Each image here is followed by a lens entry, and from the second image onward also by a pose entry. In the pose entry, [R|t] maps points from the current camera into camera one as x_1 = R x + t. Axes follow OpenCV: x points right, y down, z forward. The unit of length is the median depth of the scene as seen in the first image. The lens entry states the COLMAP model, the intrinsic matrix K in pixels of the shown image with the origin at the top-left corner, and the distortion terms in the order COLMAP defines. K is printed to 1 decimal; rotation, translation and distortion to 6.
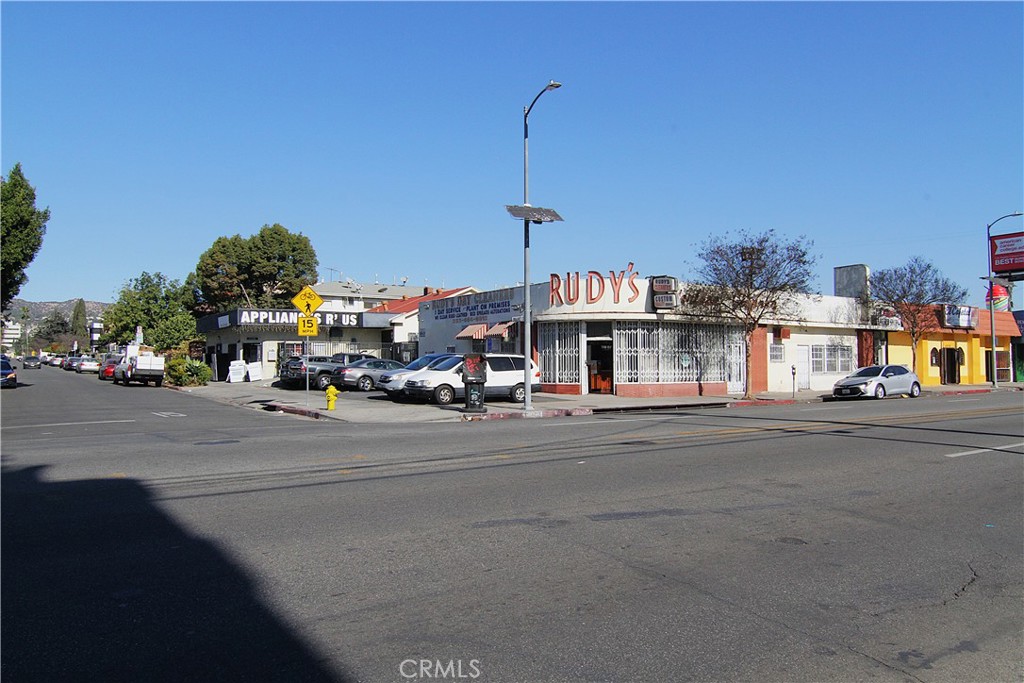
lens RADIAL K [[763.7, 0, 515.9], [0, 763.7, 339.3], [0, 0, 1]] dist [-0.004514, -0.005365]
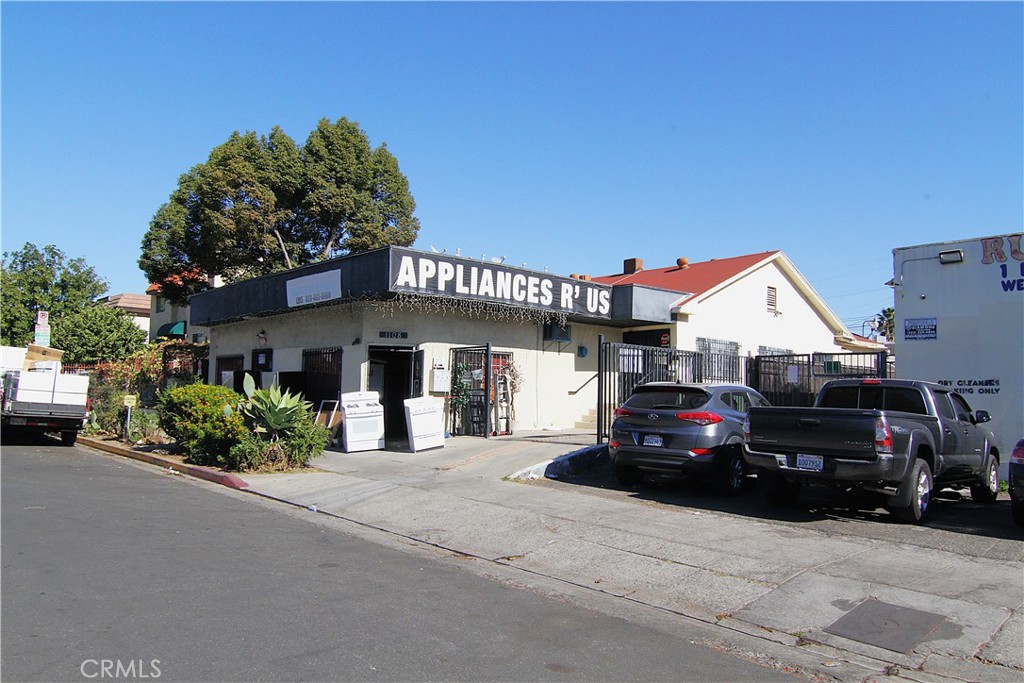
lens RADIAL K [[763.7, 0, 507.5], [0, 763.7, 341.3], [0, 0, 1]] dist [-0.004514, -0.005365]
pose [[0.989906, 0.032191, 0.138020, -0.326574], [-0.027178, 0.998906, -0.038054, 0.014493], [-0.139094, 0.033918, 0.989698, 0.585986]]
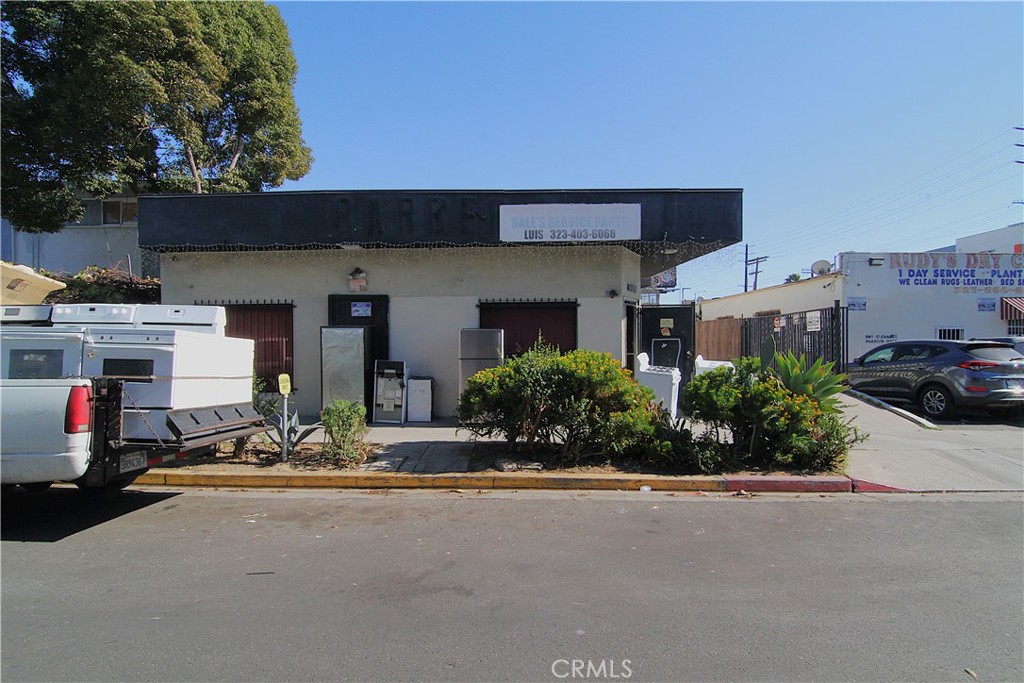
lens RADIAL K [[526.5, 0, 511.0], [0, 526.5, 344.1], [0, 0, 1]] dist [-0.002101, -0.007007]
pose [[0.567550, 0.002045, 0.823337, -0.546317], [-0.027060, 0.999503, 0.016171, 0.020715], [-0.822894, -0.031457, 0.567323, 0.870633]]
